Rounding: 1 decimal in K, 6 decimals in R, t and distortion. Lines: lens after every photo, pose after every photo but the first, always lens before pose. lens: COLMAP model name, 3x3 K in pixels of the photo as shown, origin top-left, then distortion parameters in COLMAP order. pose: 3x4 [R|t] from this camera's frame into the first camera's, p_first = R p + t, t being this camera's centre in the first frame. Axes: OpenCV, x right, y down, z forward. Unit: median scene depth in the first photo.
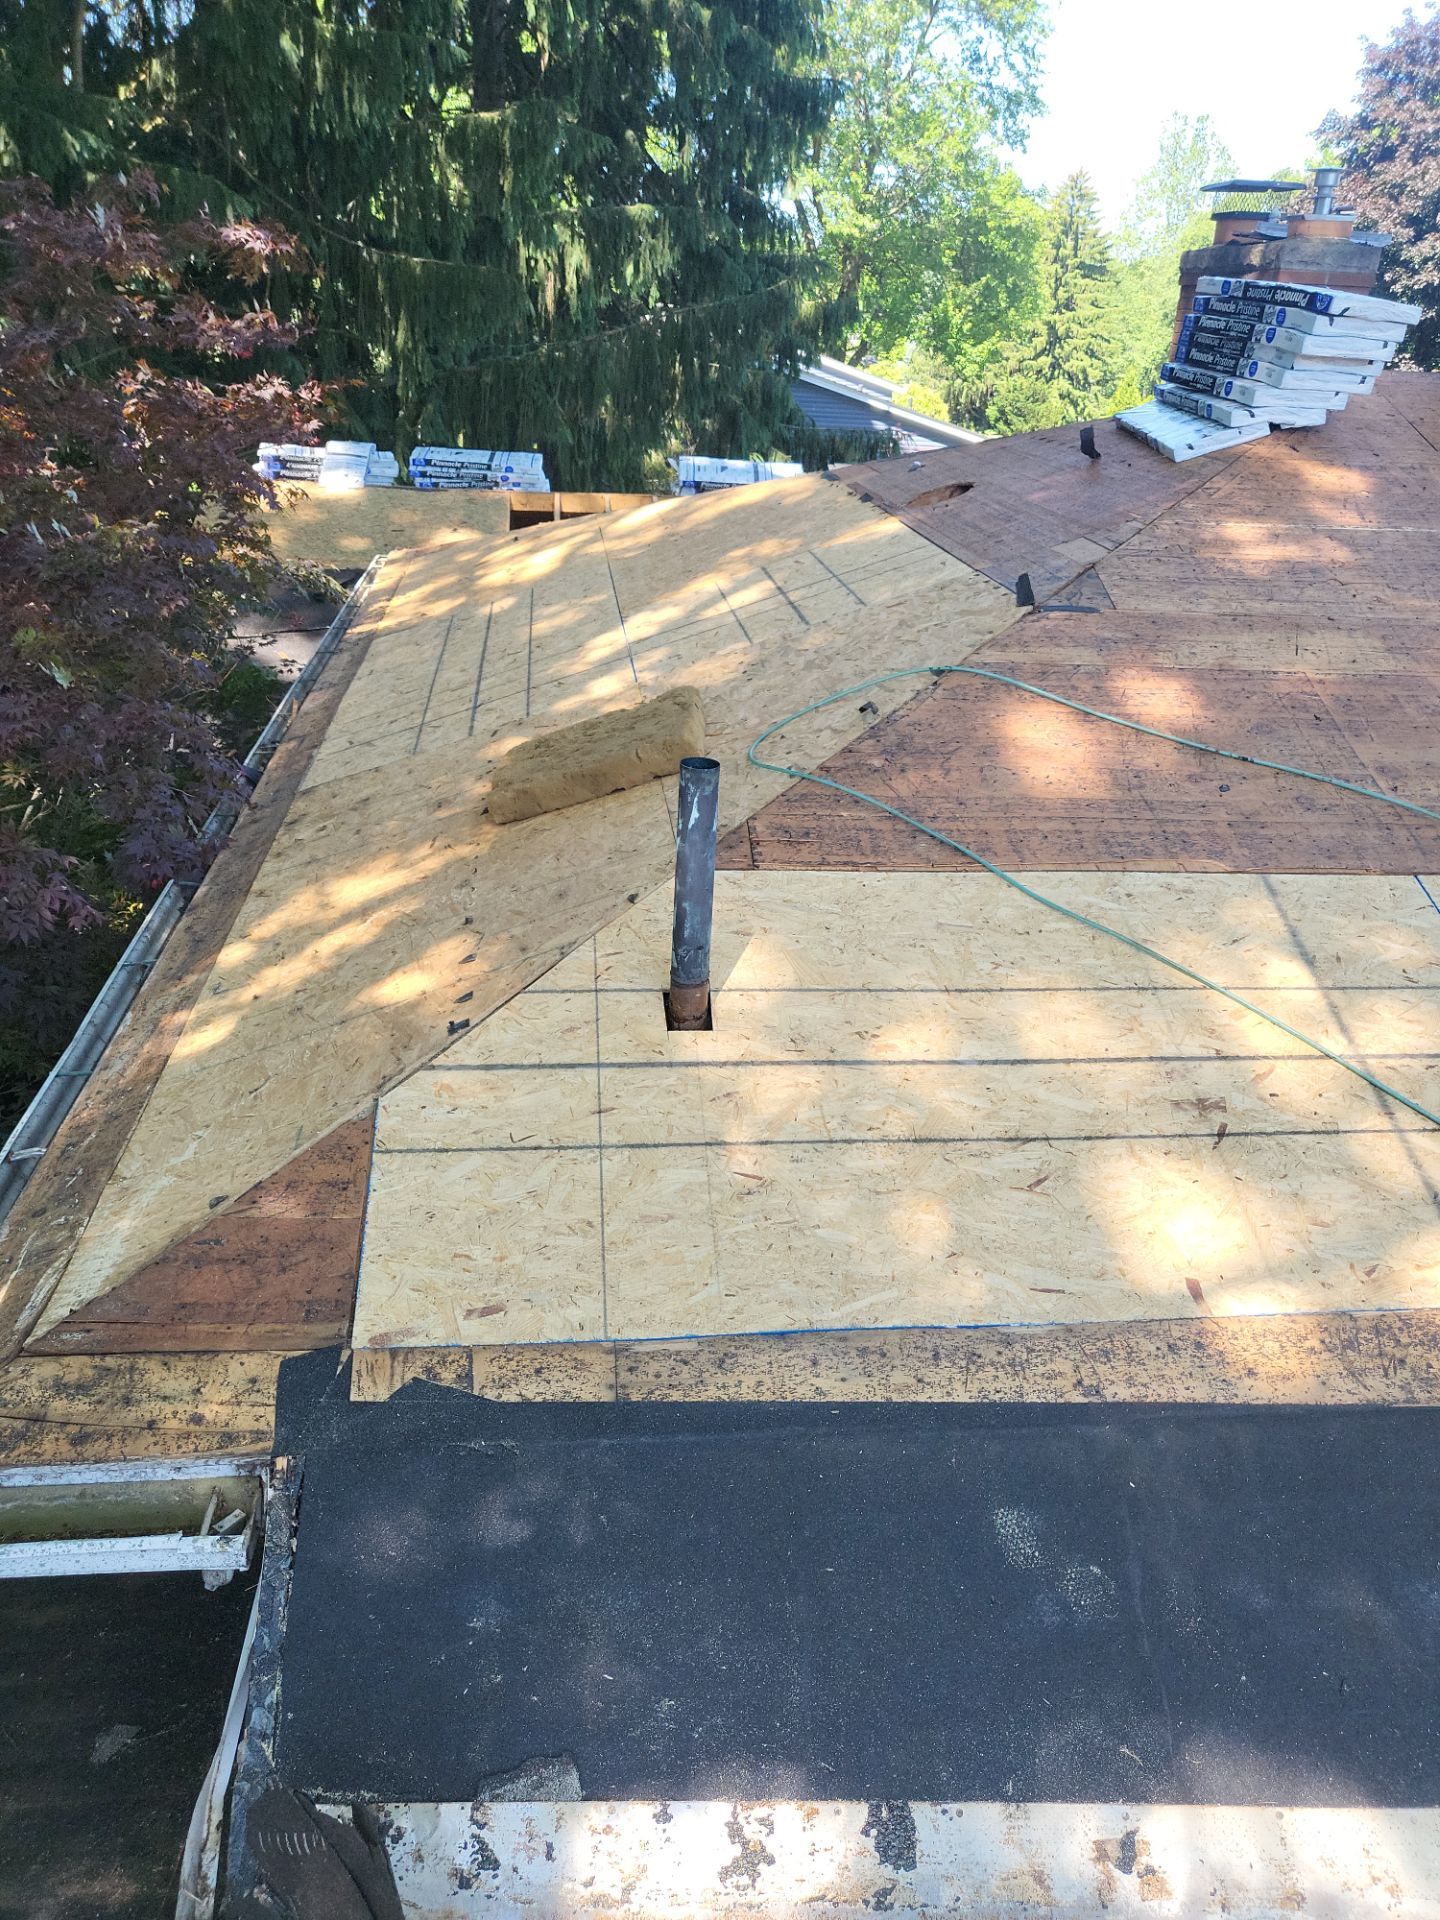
lens RADIAL K [[1470.2, 0, 720.0], [0, 1470.2, 960.0], [0, 0, 1]] dist [0.001133, 0.007925]
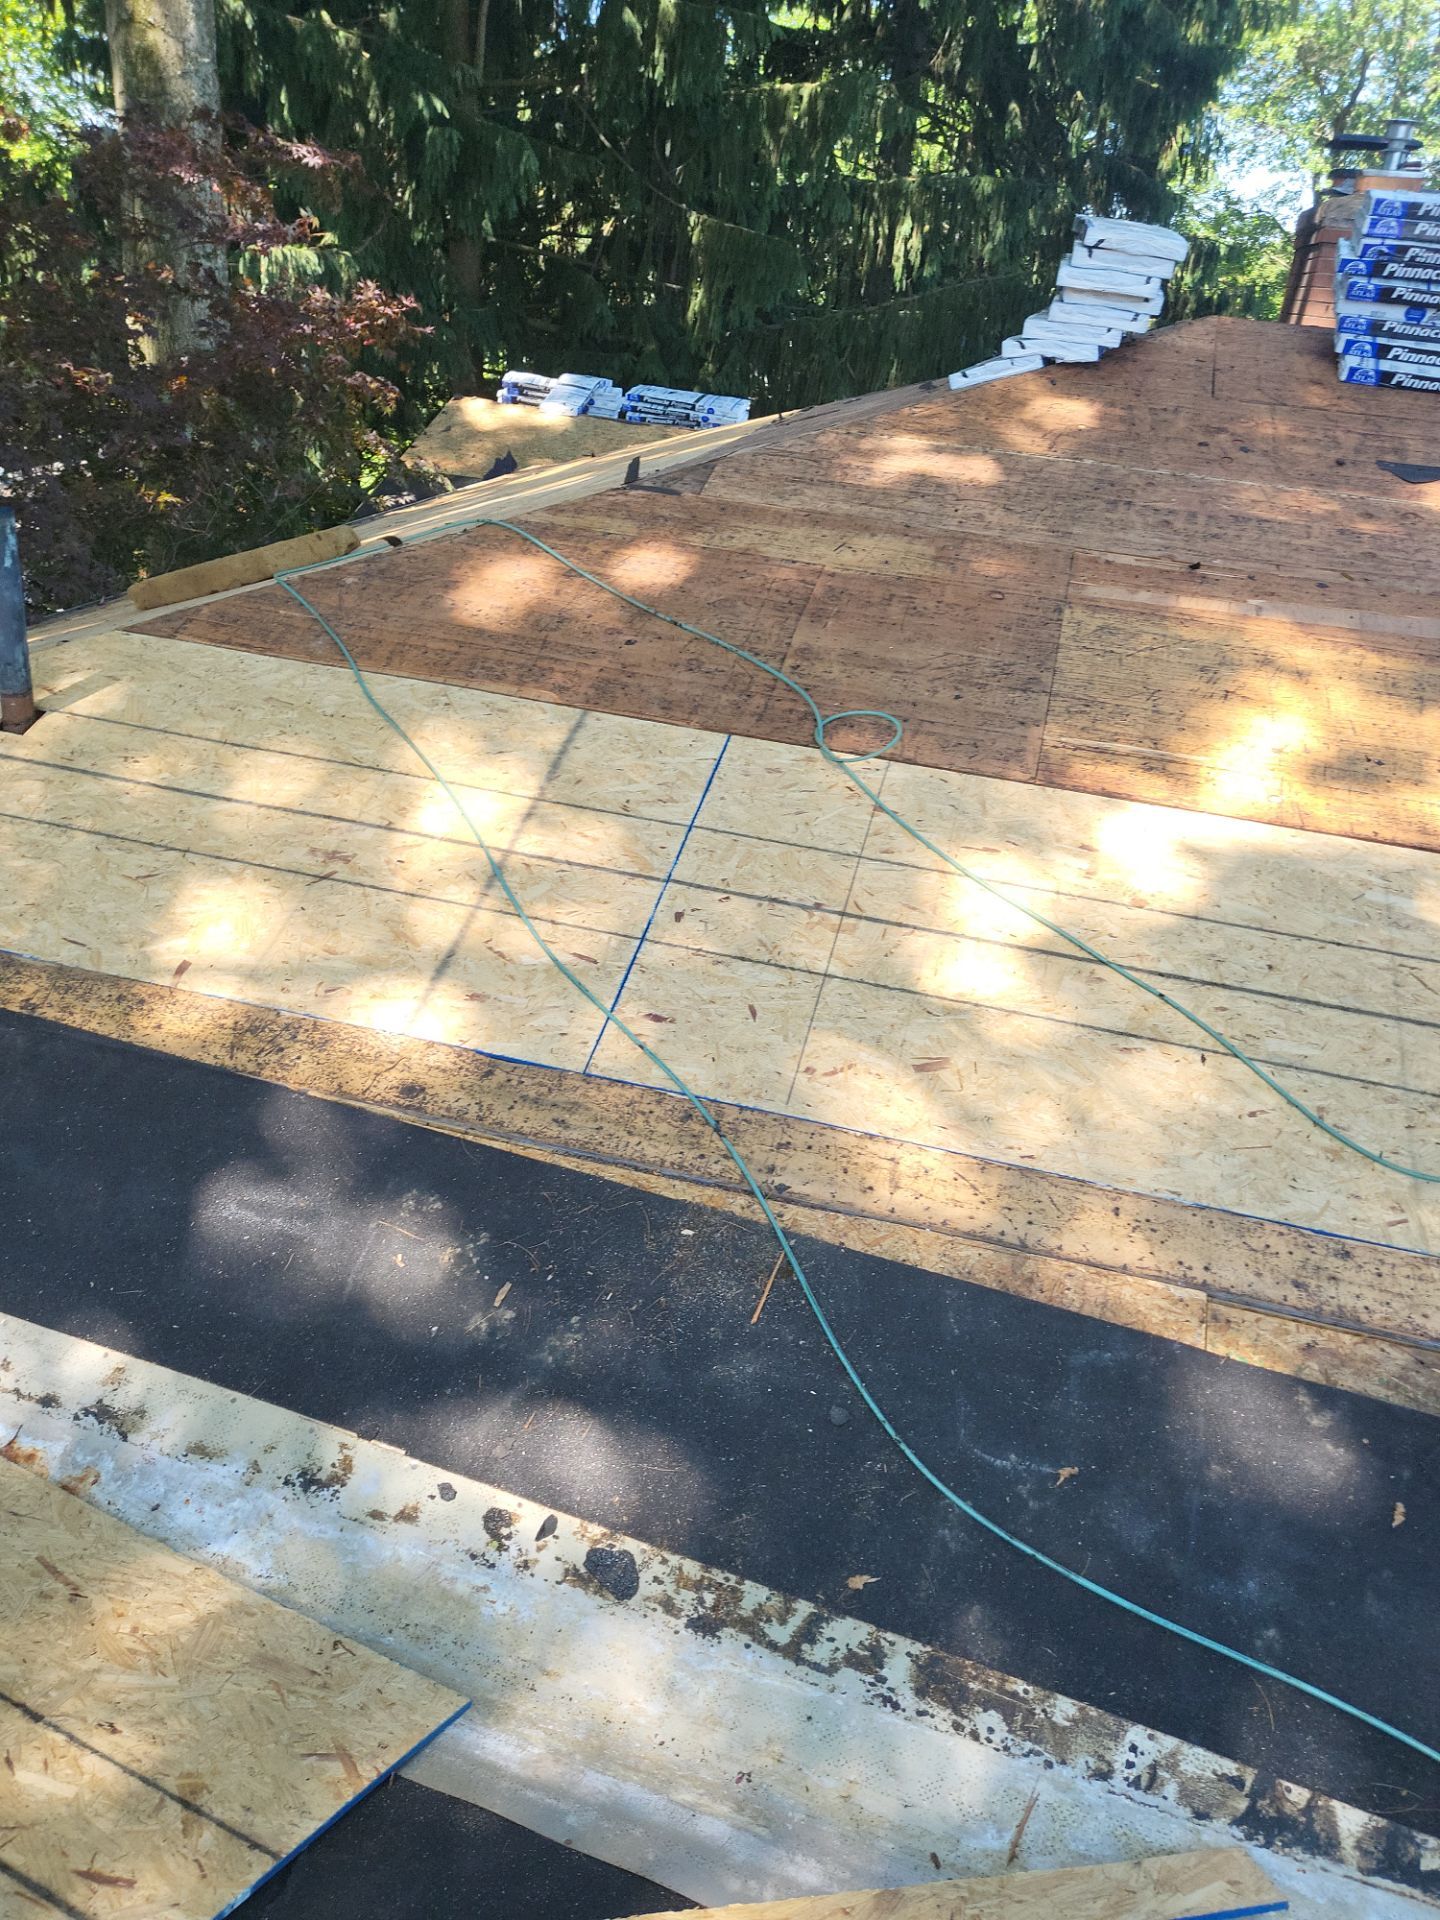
lens RADIAL K [[1470.2, 0, 720.0], [0, 1470.2, 960.0], [0, 0, 1]] dist [0.001133, 0.007925]
pose [[0.930494, 0.191236, -0.312425, 0.580480], [-0.190904, 0.981088, 0.031960, 0.049180], [0.312628, 0.029905, 0.949405, -0.005720]]
